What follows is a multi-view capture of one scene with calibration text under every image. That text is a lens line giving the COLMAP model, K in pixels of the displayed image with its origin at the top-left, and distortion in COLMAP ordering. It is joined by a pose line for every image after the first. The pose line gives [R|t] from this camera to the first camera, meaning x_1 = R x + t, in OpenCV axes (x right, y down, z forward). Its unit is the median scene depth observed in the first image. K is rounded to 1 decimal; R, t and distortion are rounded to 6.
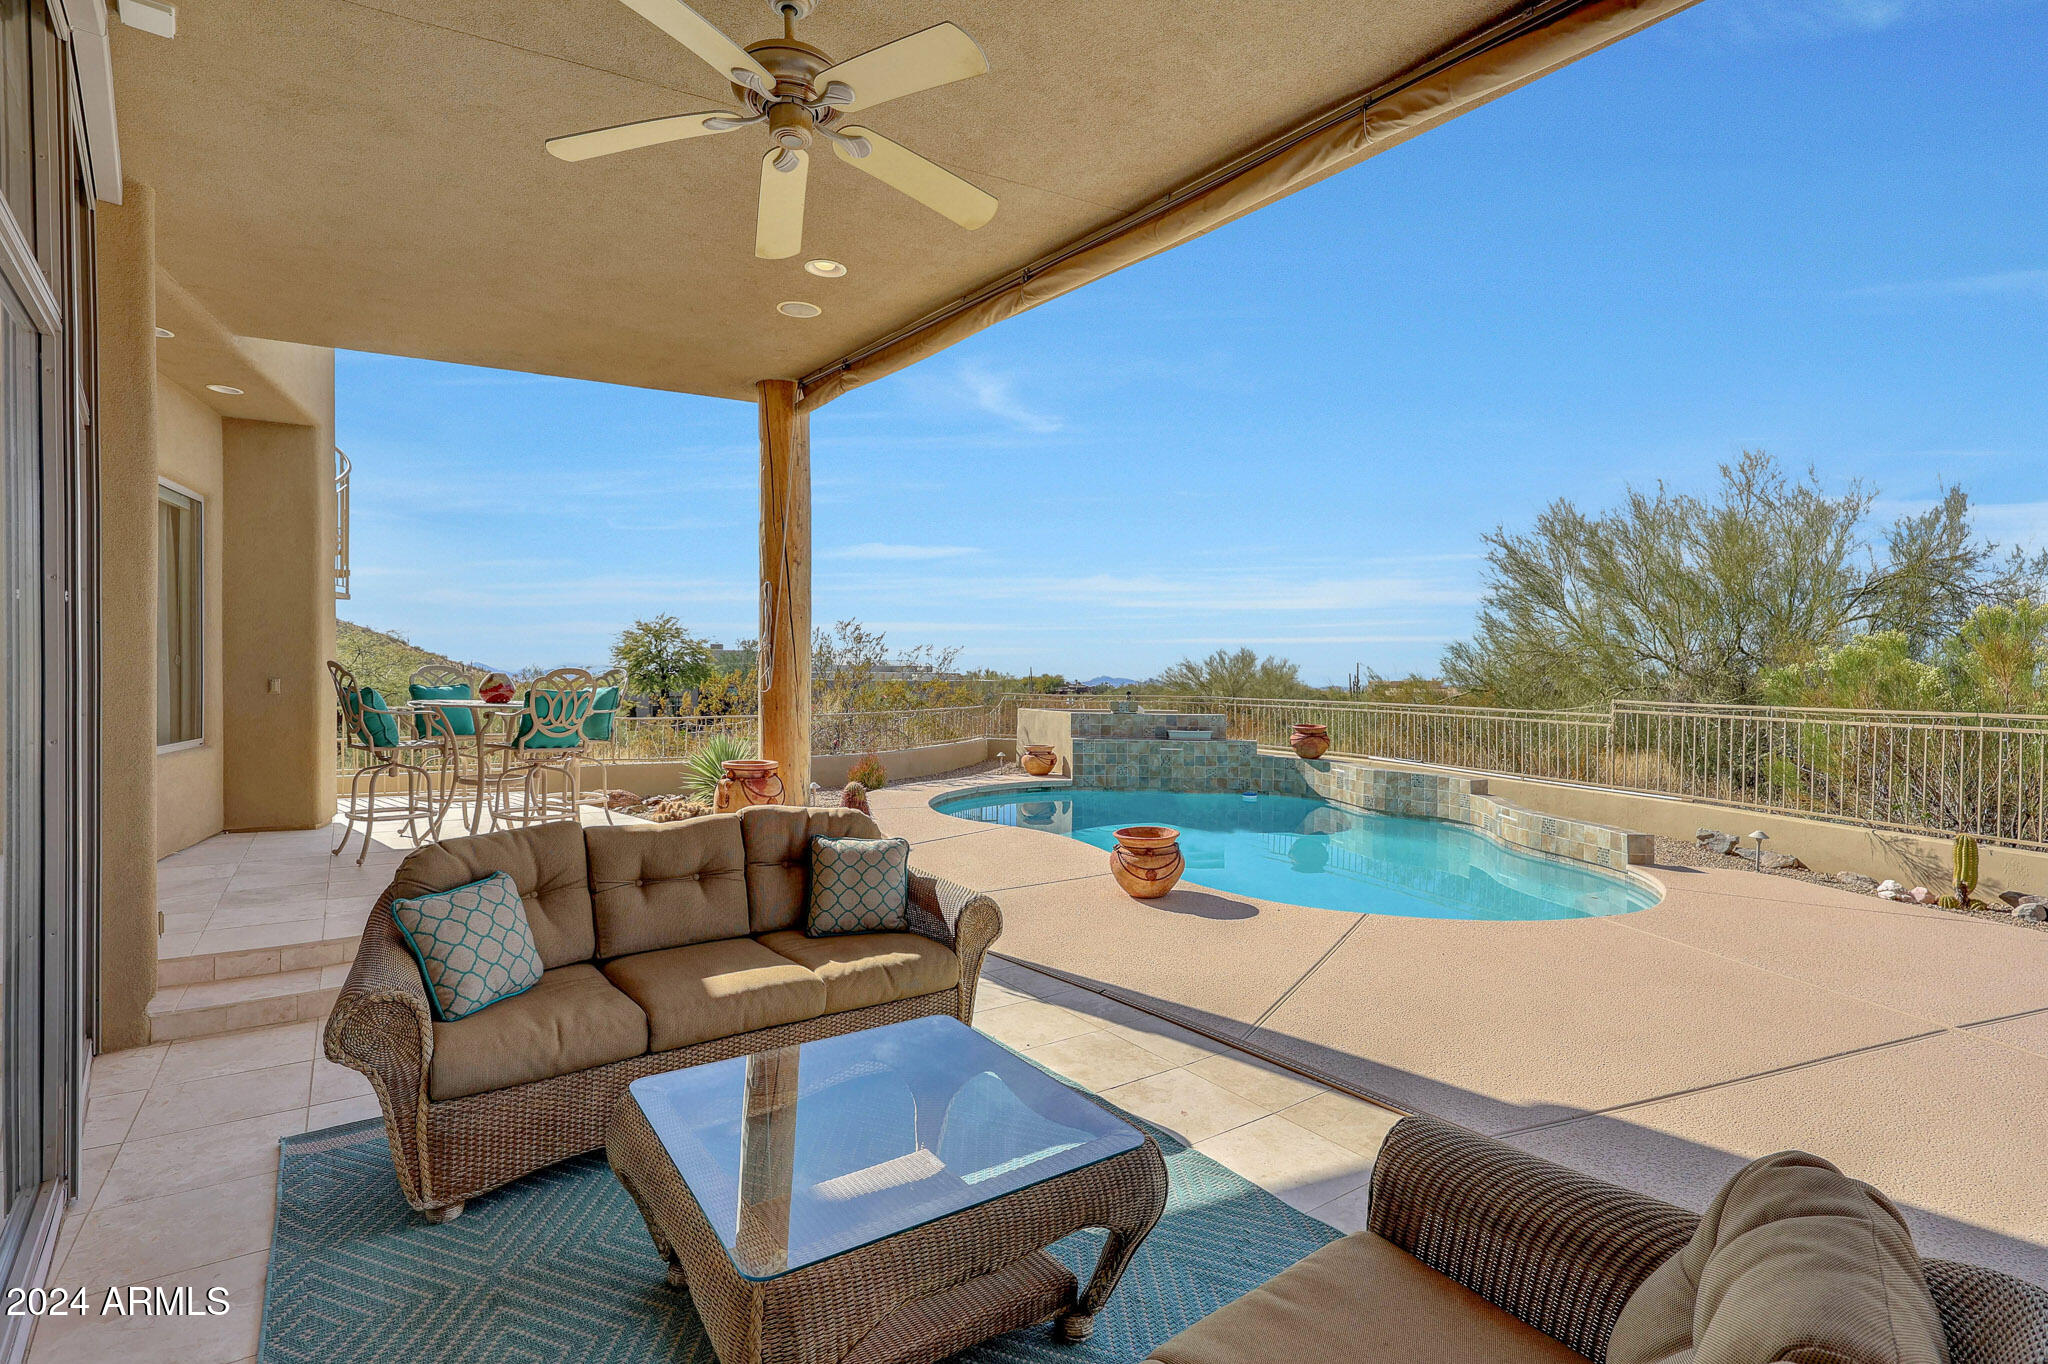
lens RADIAL K [[945.7, 0, 1025.3], [0, 945.7, 662.6], [0, 0, 1]] dist [-0.001002, -0.000573]
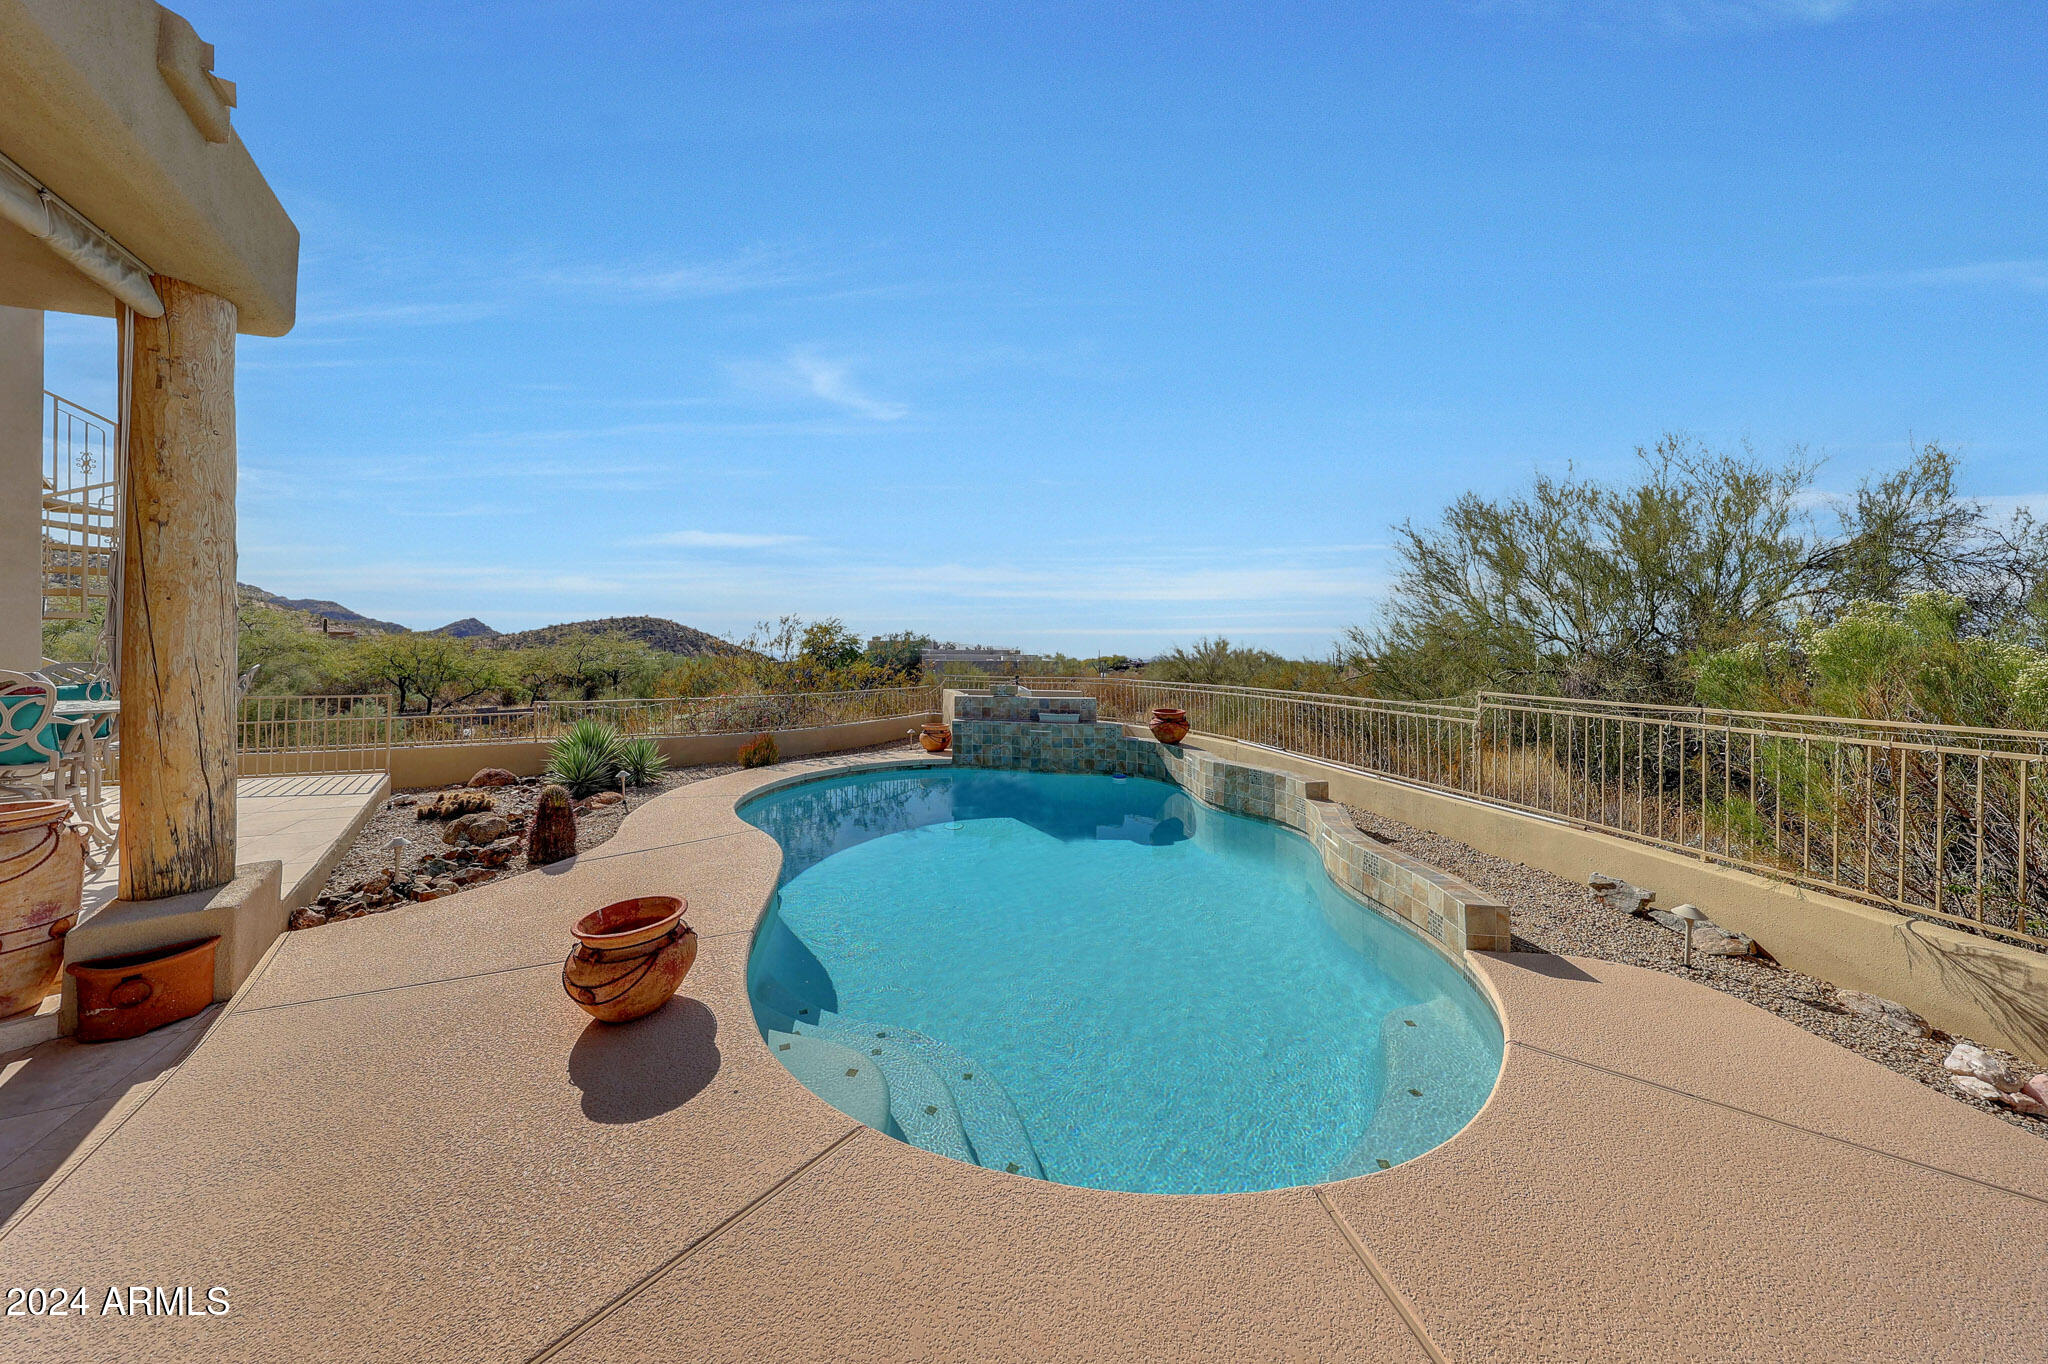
lens RADIAL K [[629.4, 0, 1030.1], [0, 629.4, 670.7], [0, 0, 1]] dist [-0.000554, 0.000086]
pose [[0.991809, -0.002284, -0.127708, 0.240871], [0.006926, 0.999331, 0.035914, 0.000056], [0.127541, -0.036504, 0.991161, 0.327007]]
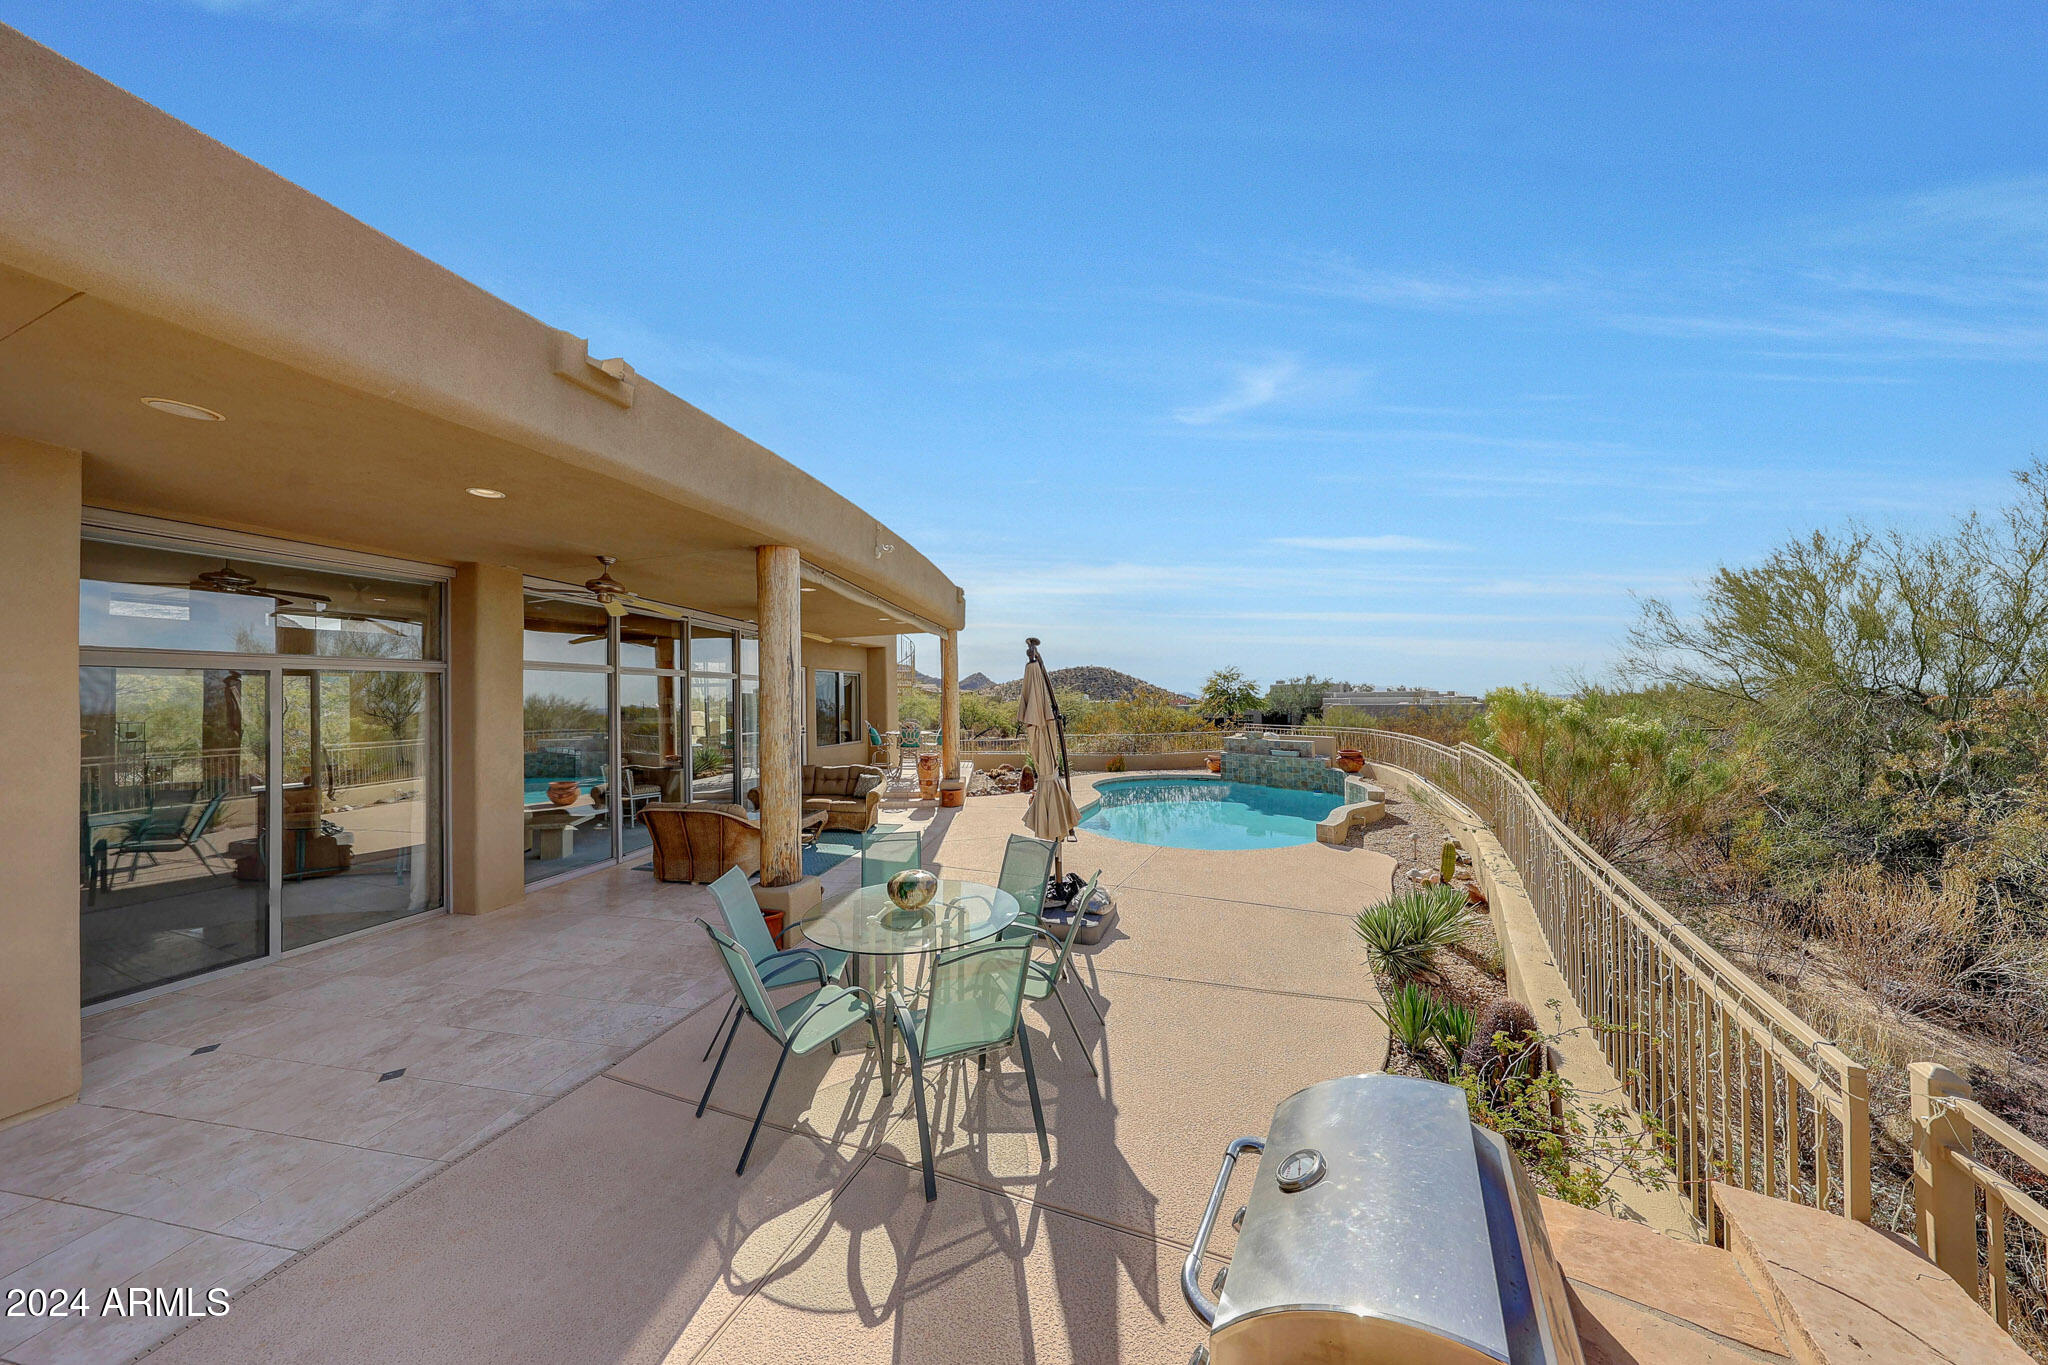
lens RADIAL K [[632.3, 0, 997.2], [0, 632.3, 685.3], [0, 0, 1]] dist [0.000151, 0.000058]
pose [[0.678835, -0.031291, -0.733624, 0.668618], [0.026292, 0.999487, -0.018302, -0.034807], [0.733820, -0.006865, 0.679309, -0.106032]]
